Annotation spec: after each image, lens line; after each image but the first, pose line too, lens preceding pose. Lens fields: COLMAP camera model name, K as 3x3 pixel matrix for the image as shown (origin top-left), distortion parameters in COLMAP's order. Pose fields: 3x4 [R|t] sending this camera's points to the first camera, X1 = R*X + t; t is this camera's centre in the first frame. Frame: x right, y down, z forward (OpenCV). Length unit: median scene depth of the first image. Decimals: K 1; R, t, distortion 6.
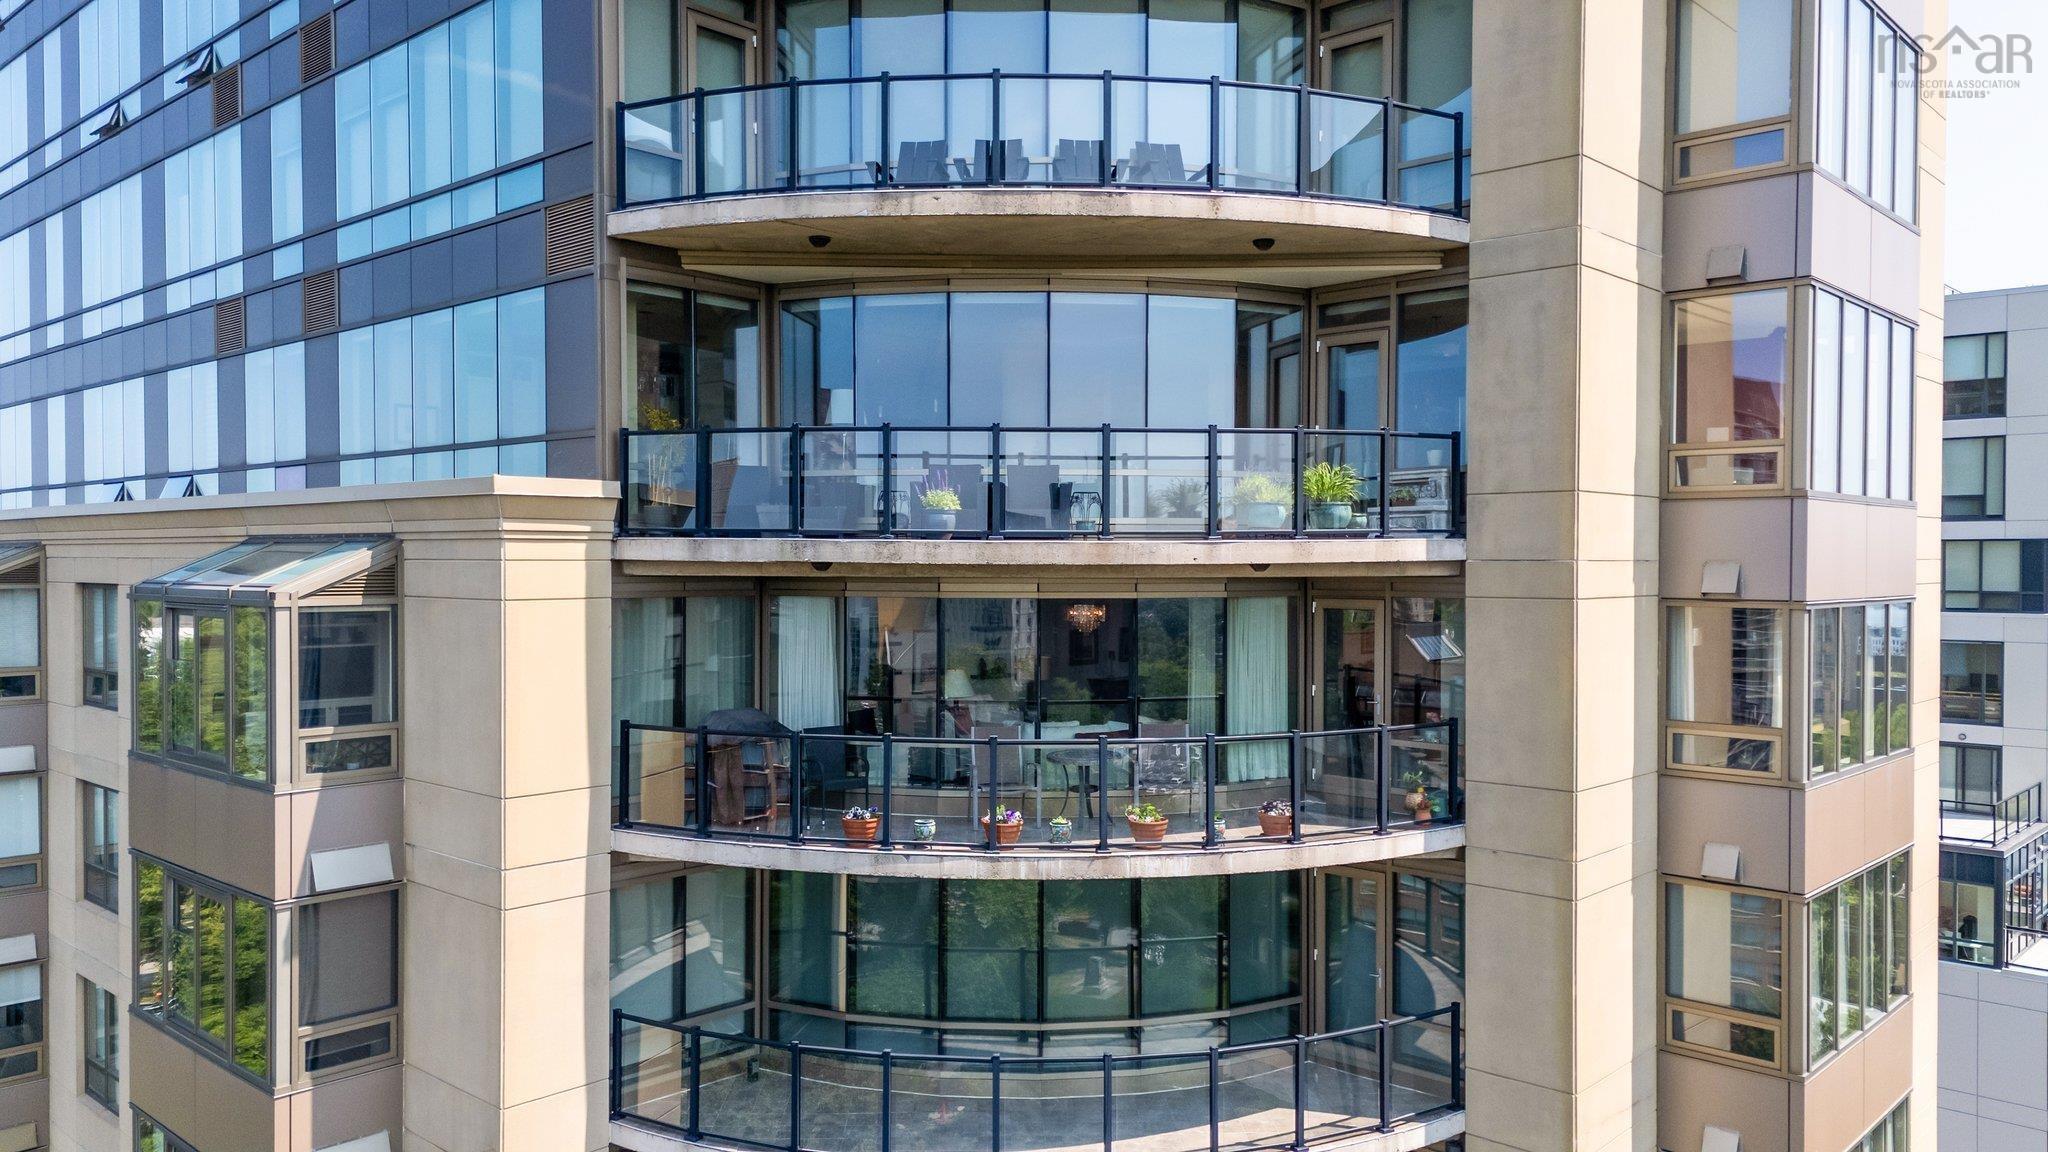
lens RADIAL K [[1523.1, 0, 1024.0], [0, 1523.1, 576.0], [0, 0, 1]] dist [-0.000378, -0.000285]
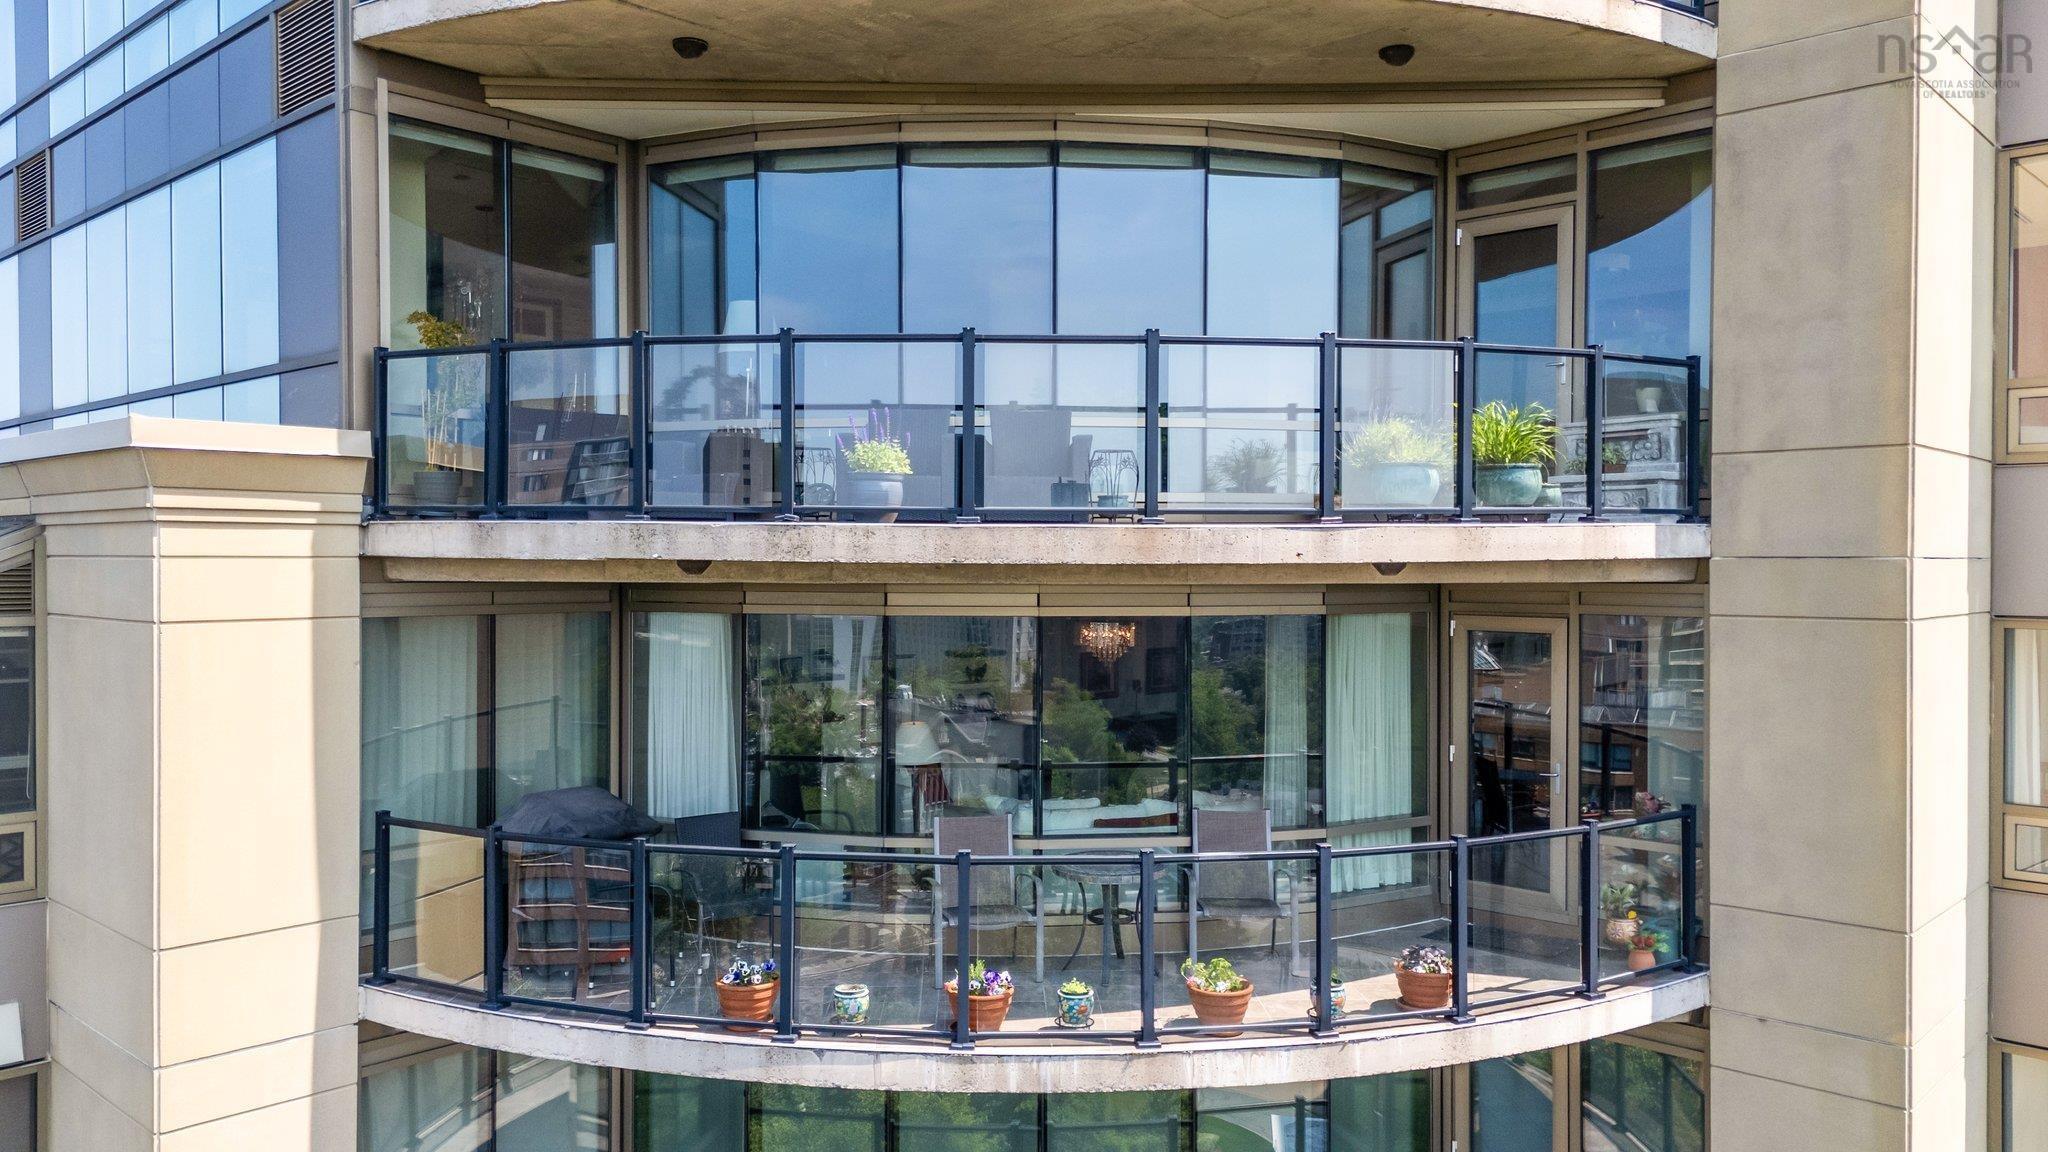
lens RADIAL K [[1523.1, 0, 1024.0], [0, 1523.1, 576.0], [0, 0, 1]] dist [-0.000378, -0.000285]
pose [[0.999999, 0.000085, 0.001037, 0.002569], [-0.000084, 1.000000, -0.000476, -0.002337], [-0.001037, 0.000476, 0.999999, 0.367788]]
